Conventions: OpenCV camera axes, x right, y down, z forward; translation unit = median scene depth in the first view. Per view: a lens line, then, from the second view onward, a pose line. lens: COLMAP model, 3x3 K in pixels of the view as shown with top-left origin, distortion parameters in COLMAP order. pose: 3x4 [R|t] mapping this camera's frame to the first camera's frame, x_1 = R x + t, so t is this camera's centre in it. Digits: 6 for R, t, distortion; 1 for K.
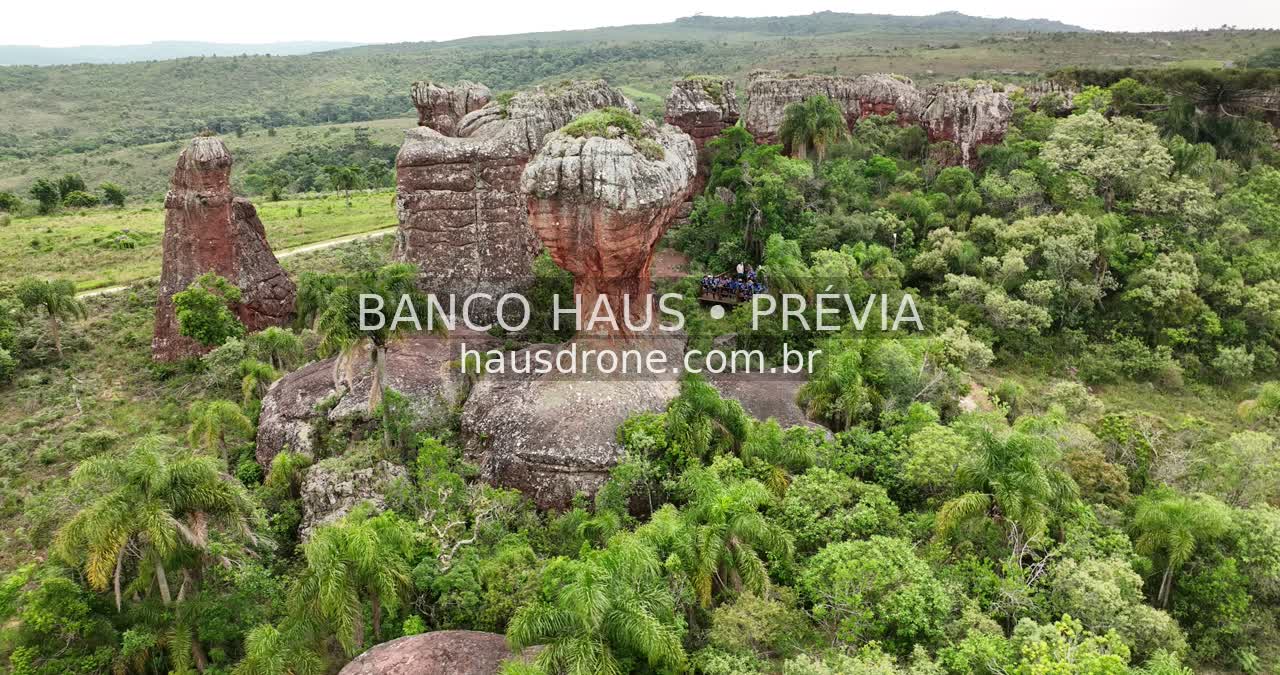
lens RADIAL K [[901.2, 0, 637.7], [0, 901.2, 317.2], [0, 0, 1]] dist [-0.006695, 0.025993]
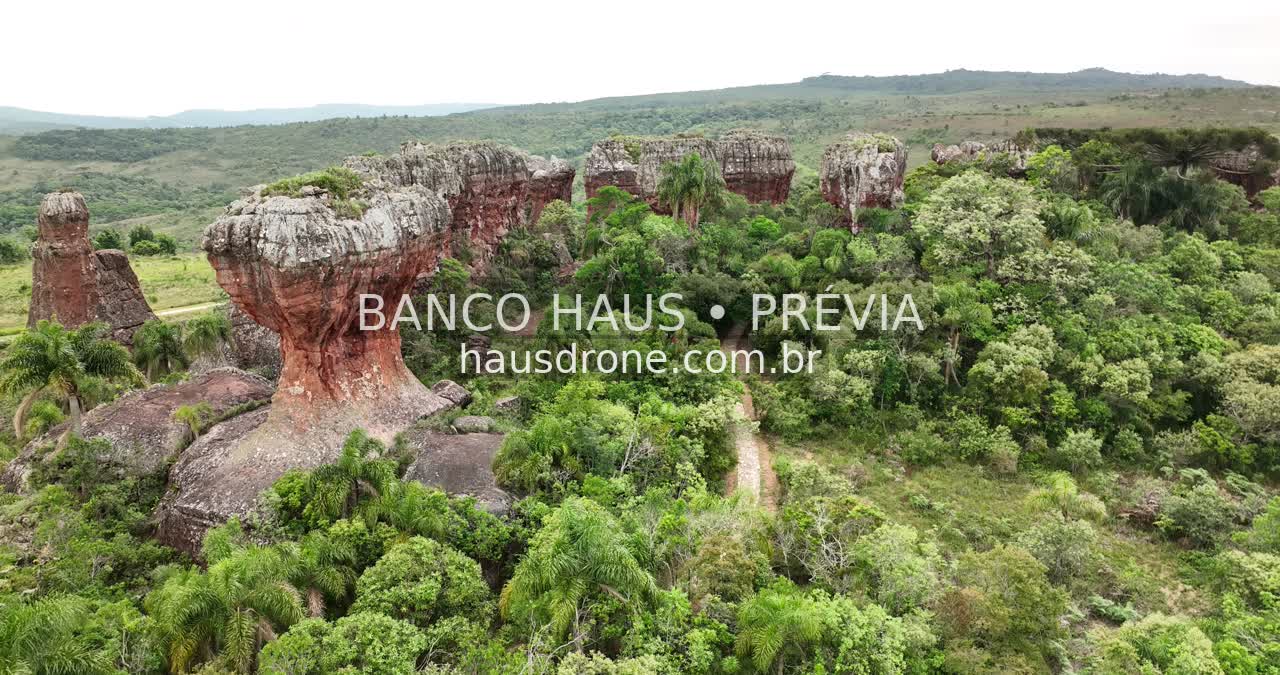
lens RADIAL K [[901.2, 0, 637.7], [0, 901.2, 317.2], [0, 0, 1]] dist [-0.006695, 0.025993]
pose [[0.990351, 0.025940, -0.136133, 0.316601], [-0.034322, 0.997633, -0.059587, -0.010534], [0.134265, 0.063685, 0.988897, 0.034910]]
